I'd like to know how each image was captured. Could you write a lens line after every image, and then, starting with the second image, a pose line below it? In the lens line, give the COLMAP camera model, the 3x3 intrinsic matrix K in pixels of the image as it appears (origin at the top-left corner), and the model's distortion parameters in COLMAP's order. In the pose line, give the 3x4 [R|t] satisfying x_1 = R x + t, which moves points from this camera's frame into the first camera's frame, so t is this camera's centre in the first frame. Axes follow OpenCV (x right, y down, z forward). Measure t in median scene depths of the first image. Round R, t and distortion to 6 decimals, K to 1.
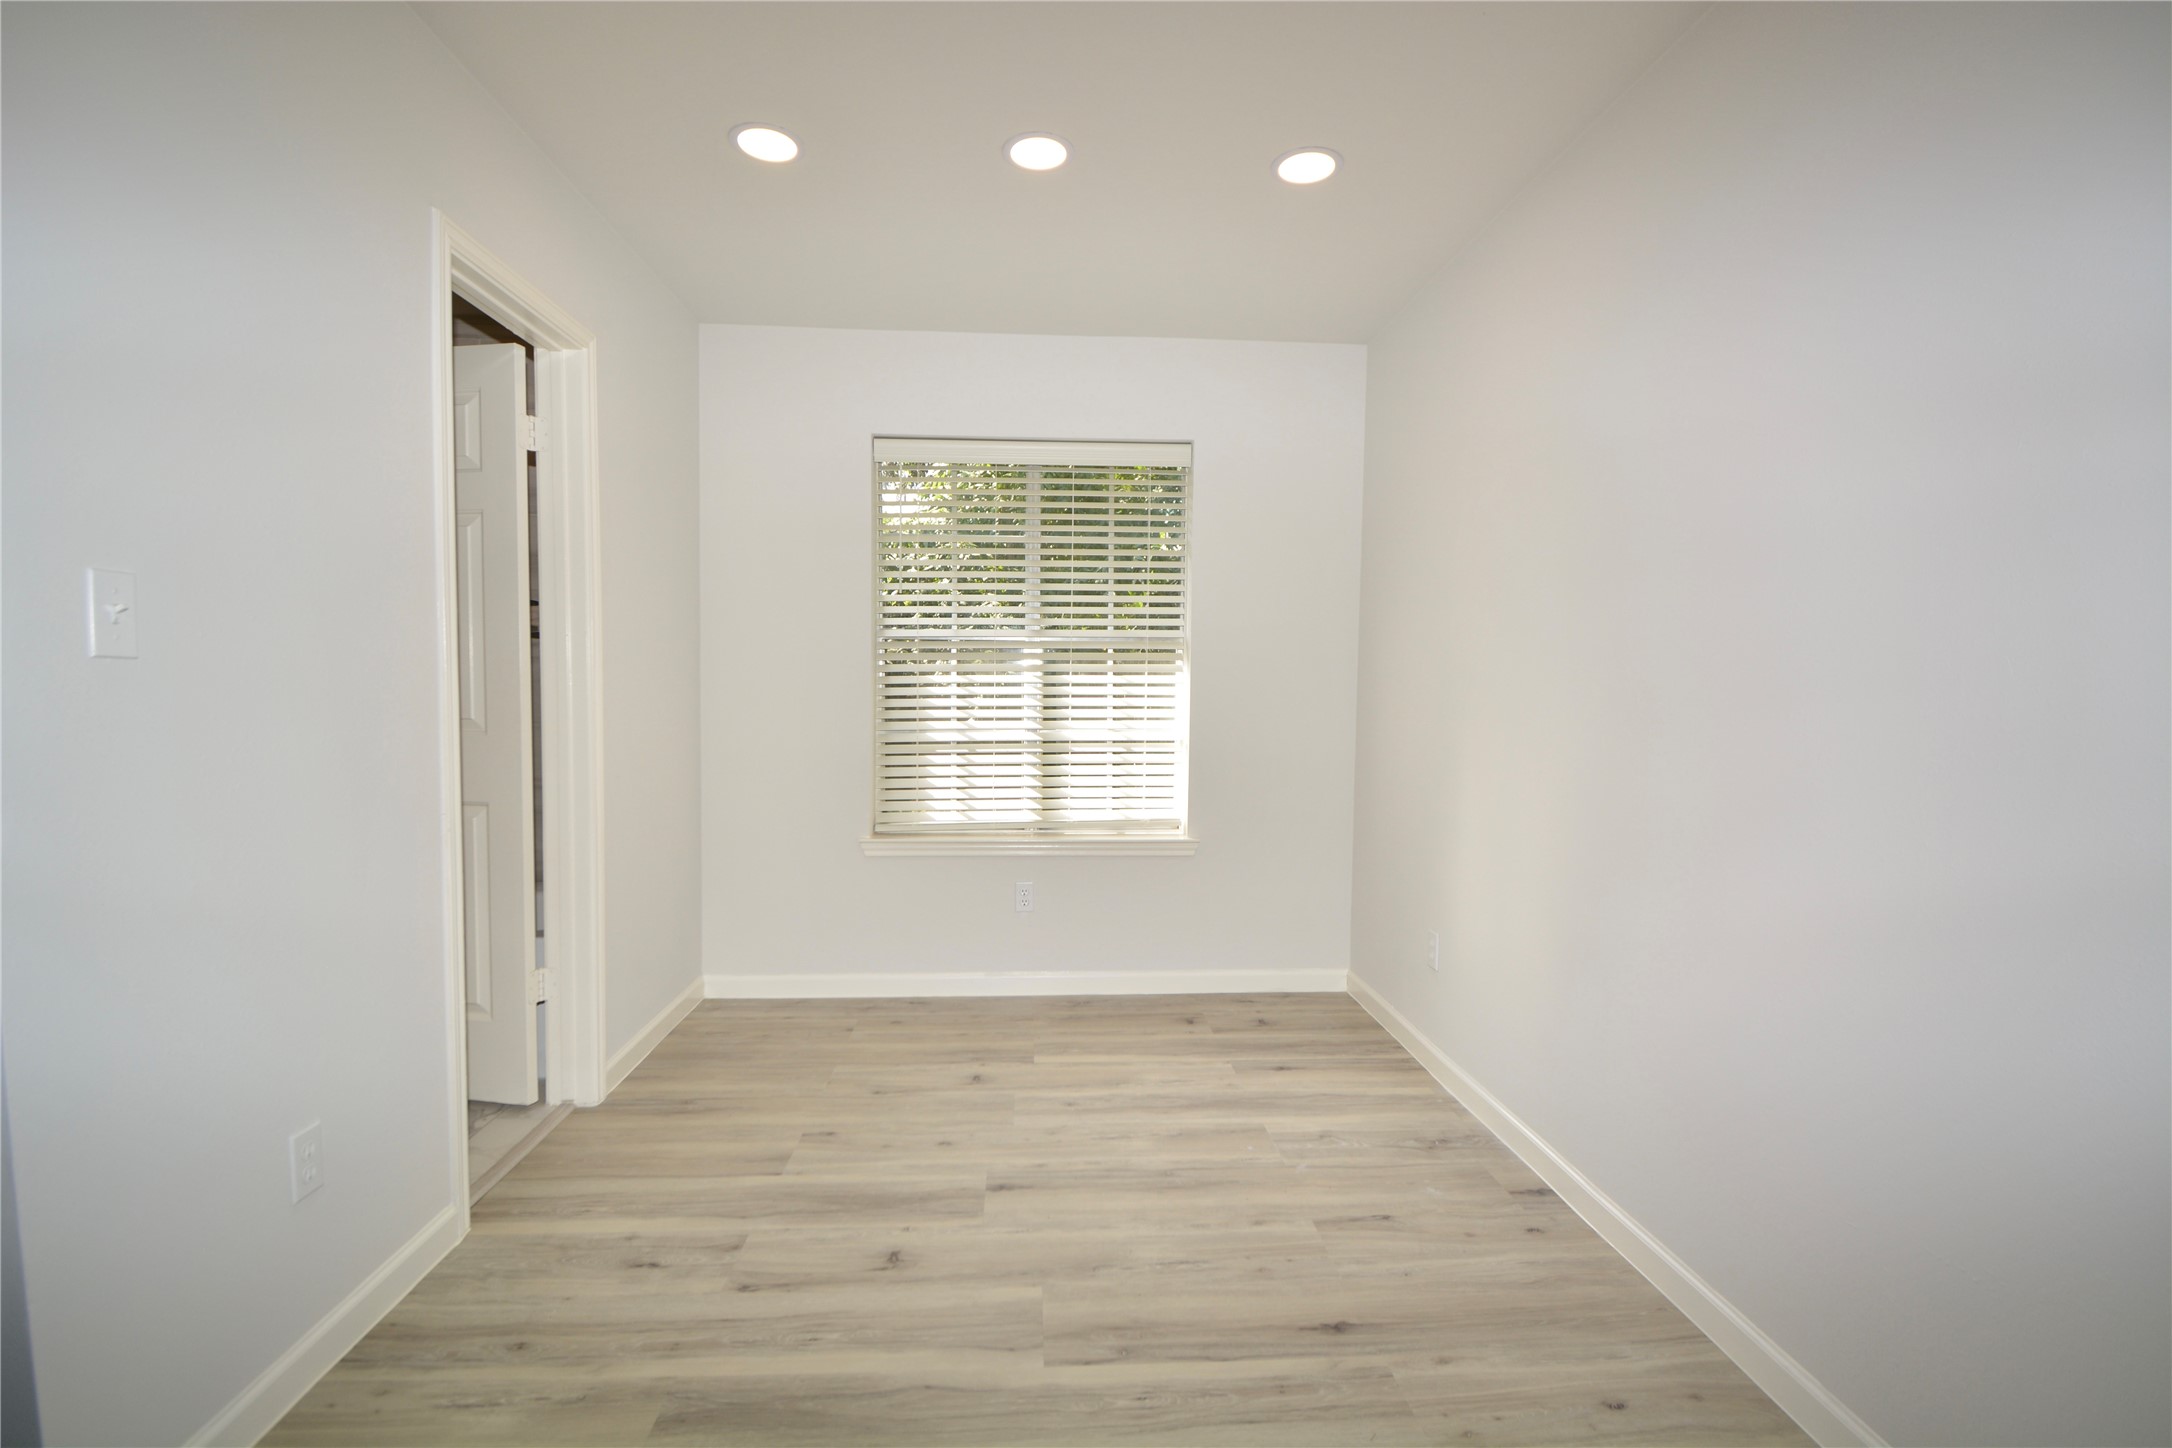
lens RADIAL K [[983.1, 0, 1085.6], [0, 983.1, 739.9], [0, 0, 1]] dist [-0.001319, -0.000104]
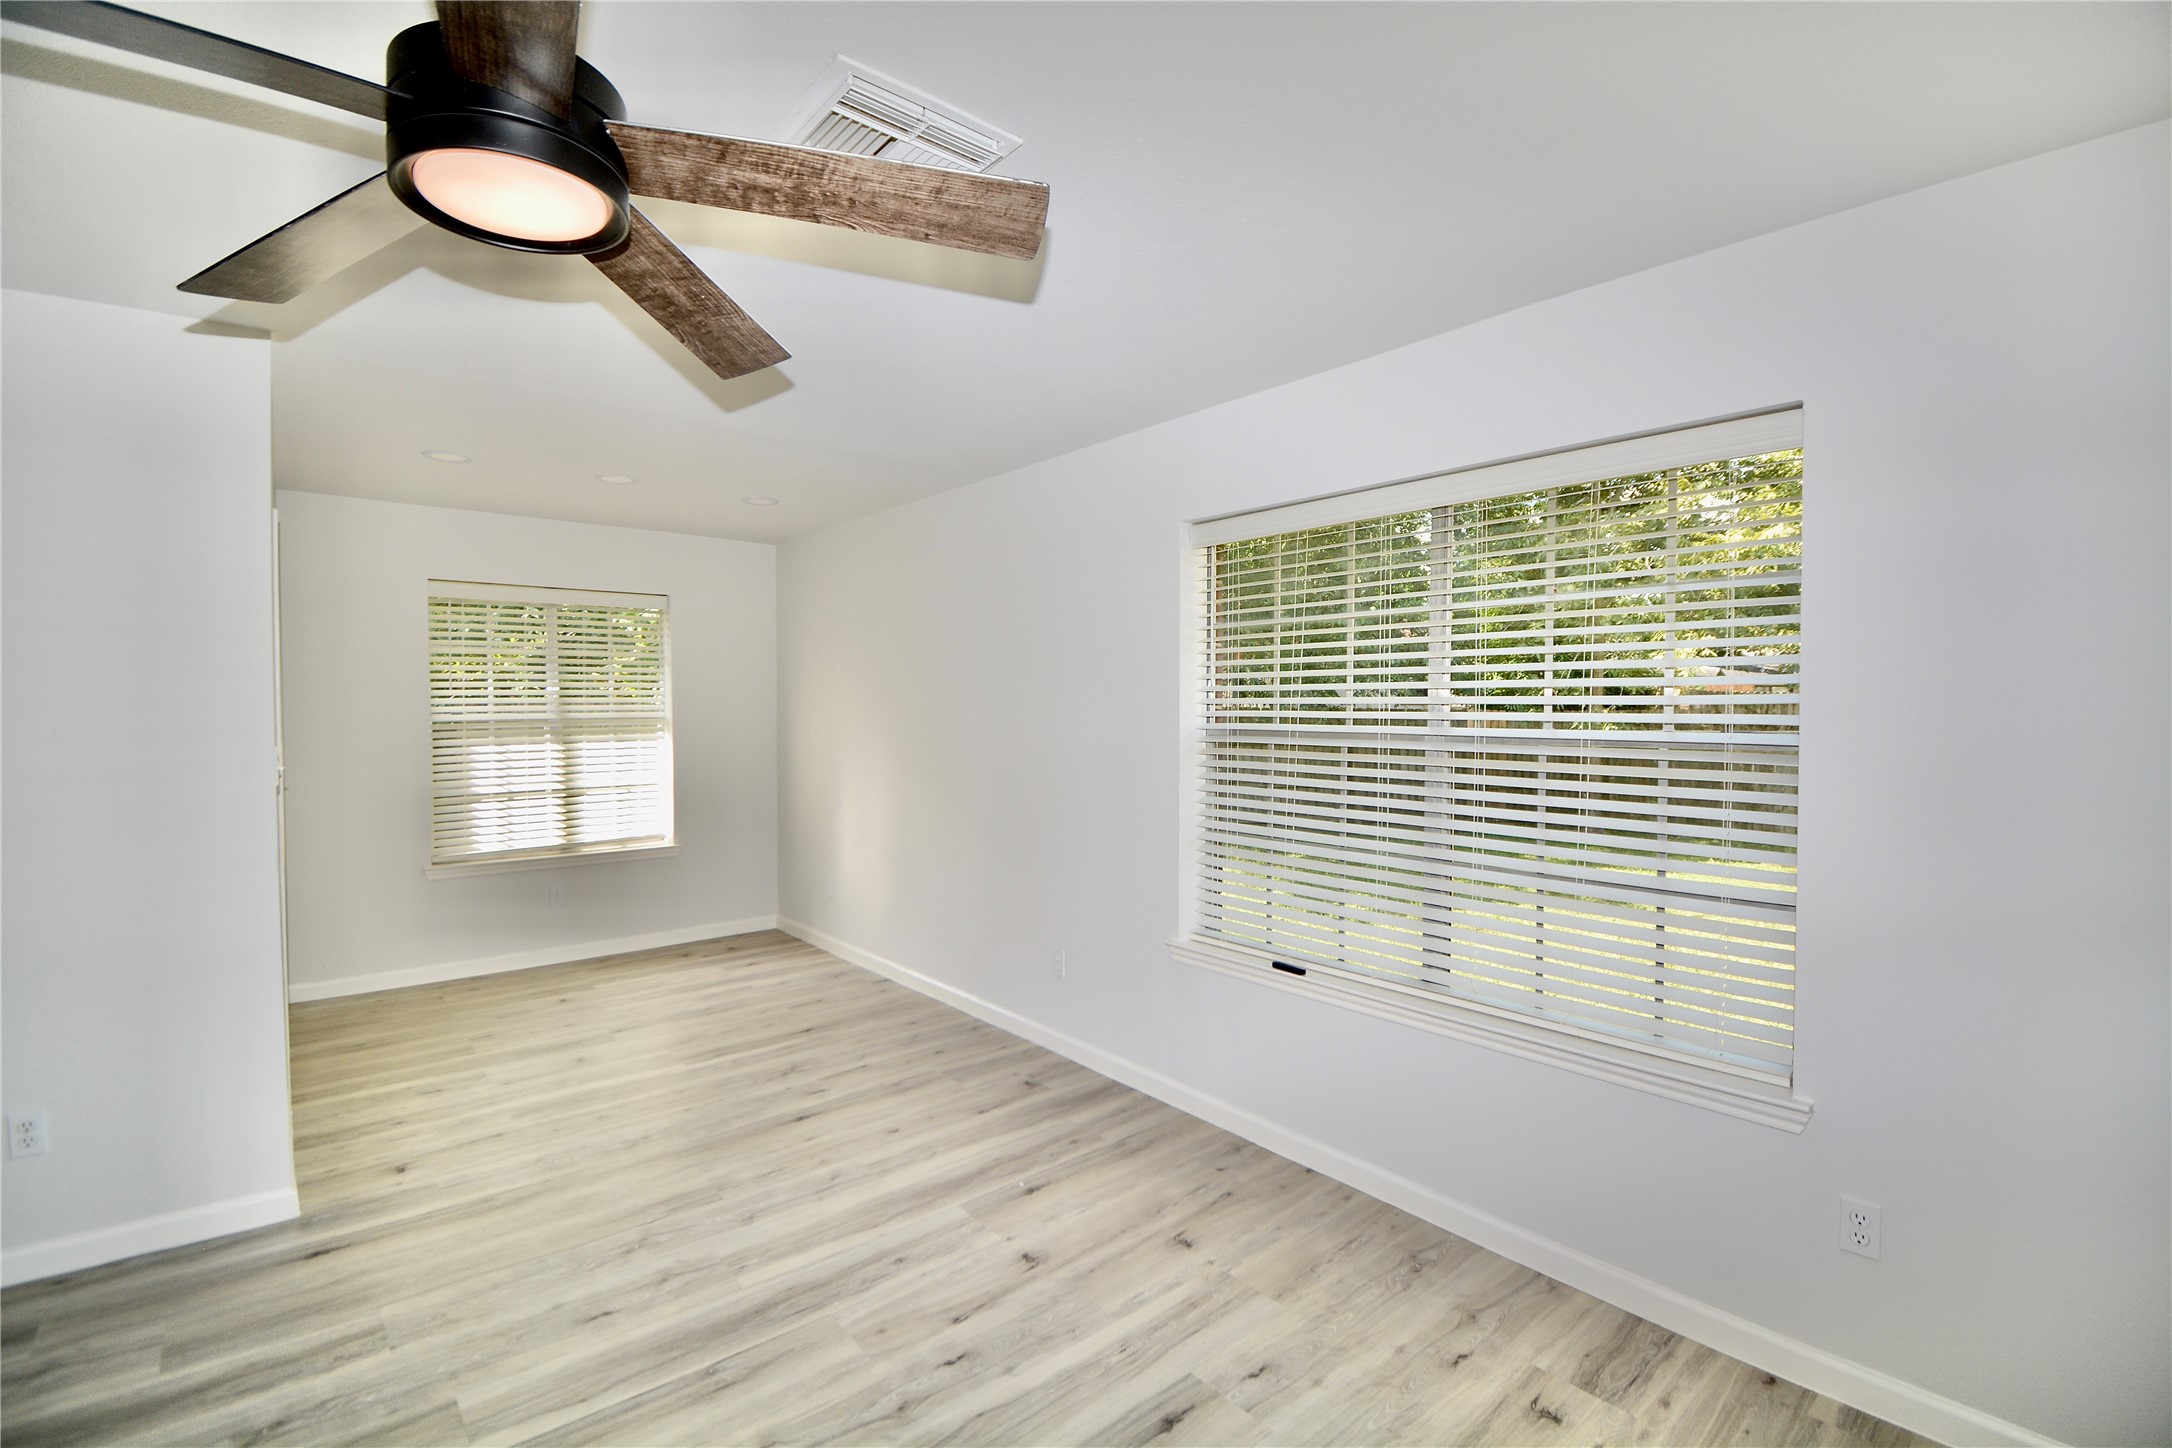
lens RADIAL K [[983.1, 0, 1082.5], [0, 983.1, 725.8], [0, 0, 1]] dist [-0.001319, -0.000104]
pose [[0.804205, -0.022930, 0.593910, -0.293602], [0.038349, 0.999175, -0.013350, -0.043365], [-0.593114, 0.033512, 0.804421, -0.651102]]
